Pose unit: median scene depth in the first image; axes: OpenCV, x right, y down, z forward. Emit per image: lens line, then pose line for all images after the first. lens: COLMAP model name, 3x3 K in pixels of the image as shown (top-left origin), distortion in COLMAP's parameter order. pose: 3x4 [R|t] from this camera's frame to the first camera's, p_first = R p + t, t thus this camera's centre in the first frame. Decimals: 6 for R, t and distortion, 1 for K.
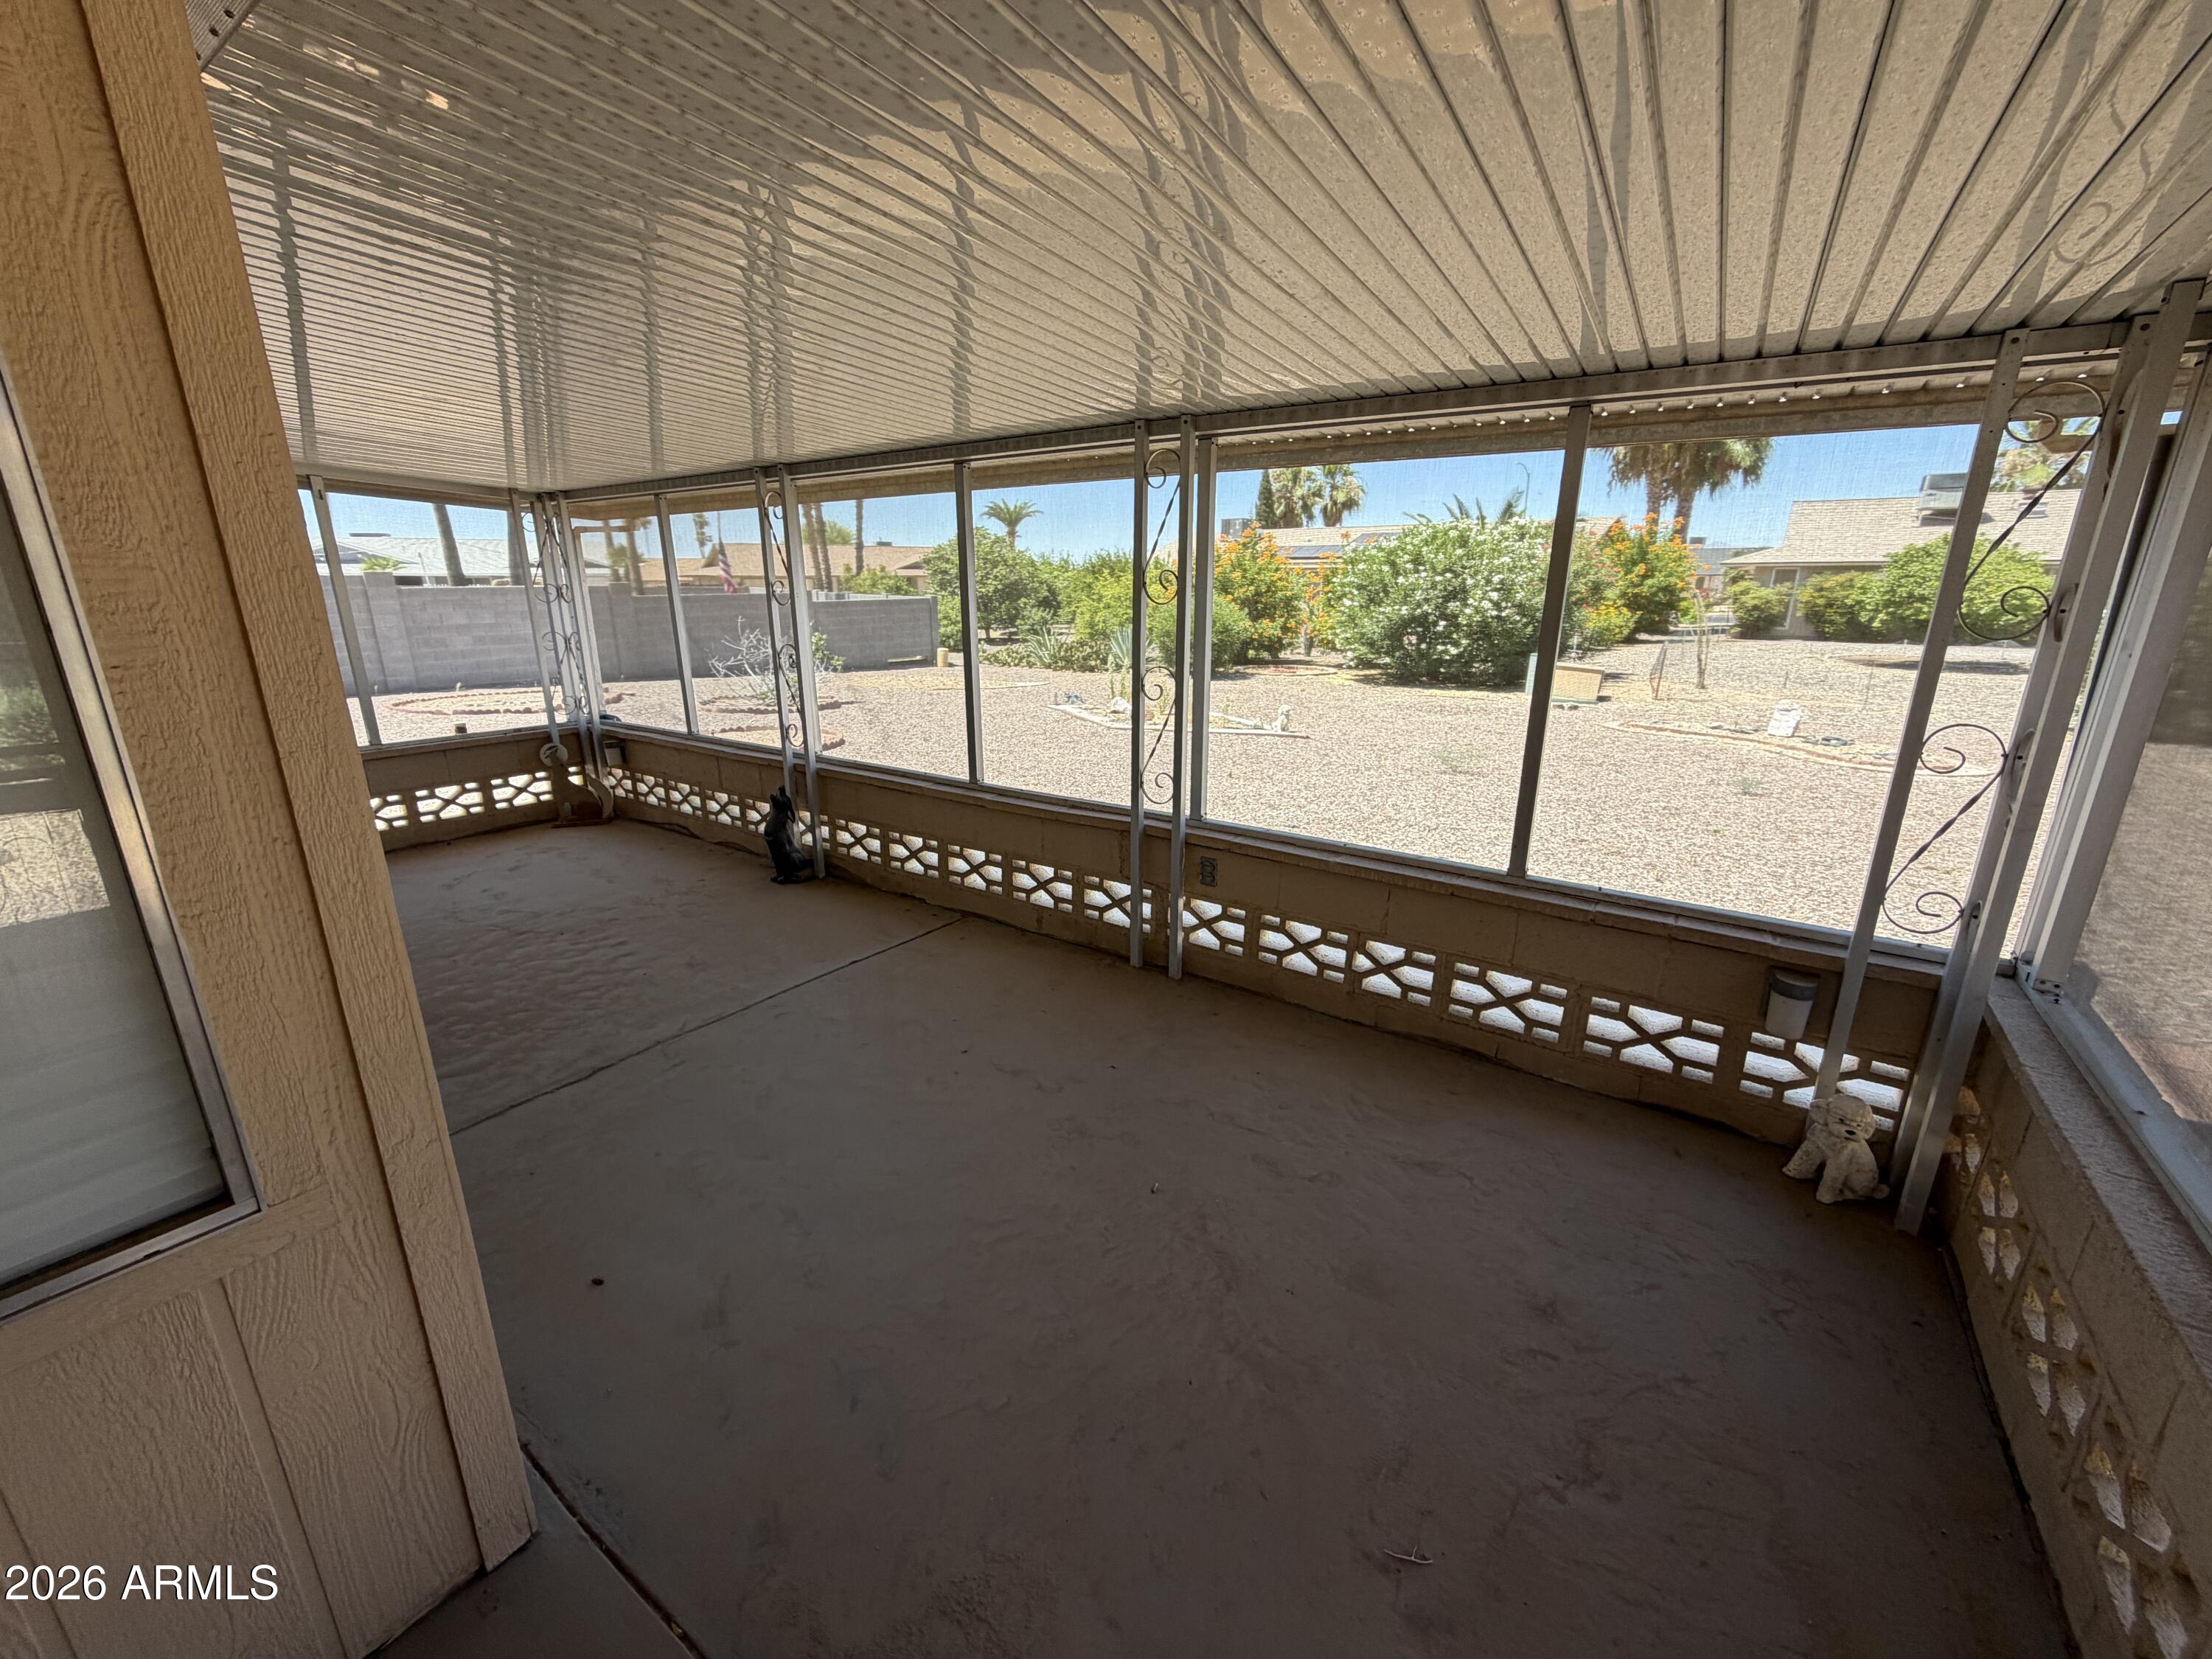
lens RADIAL K [[884.4, 0, 1104.9], [0, 884.4, 834.1], [0, 0, 1]] dist [-0.001174, -0.000185]
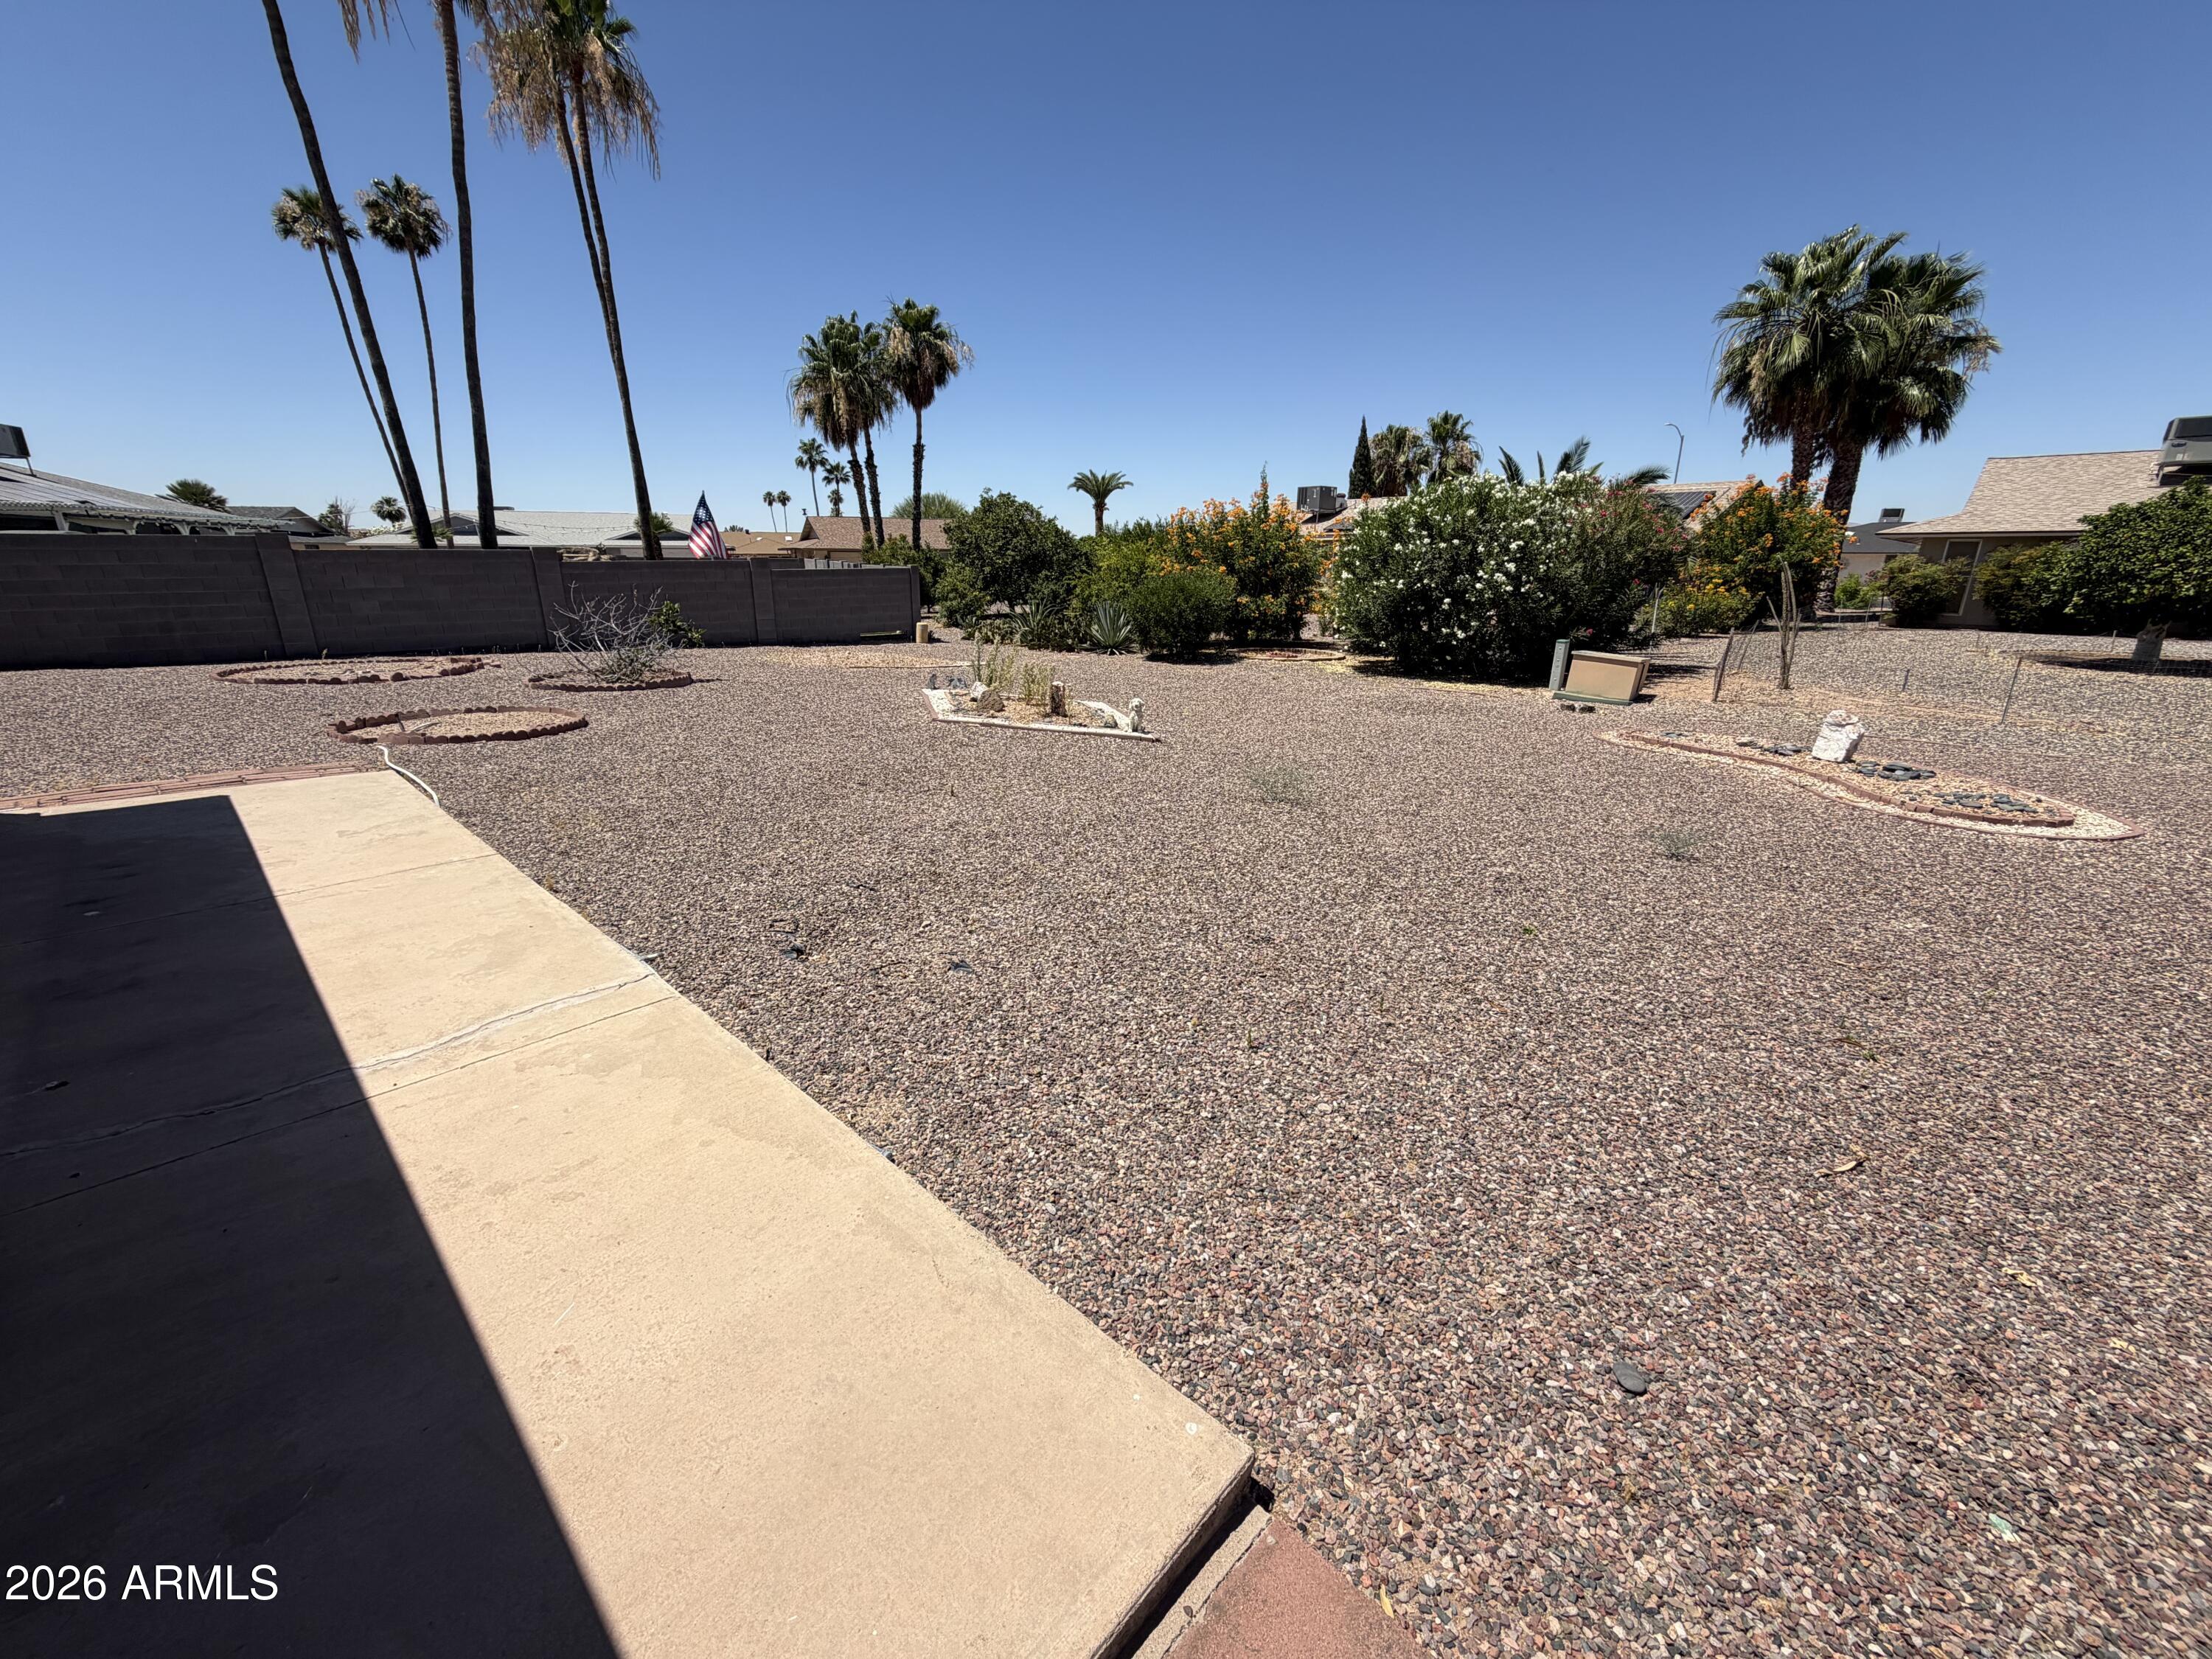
lens RADIAL K [[884.4, 0, 1108.5], [0, 884.4, 830.9], [0, 0, 1]] dist [-0.001174, -0.000185]
pose [[0.989153, 0.048297, -0.138722, 0.164408], [-0.045568, 0.998701, 0.022784, -0.024857], [0.139643, -0.016216, 0.990069, 0.118822]]
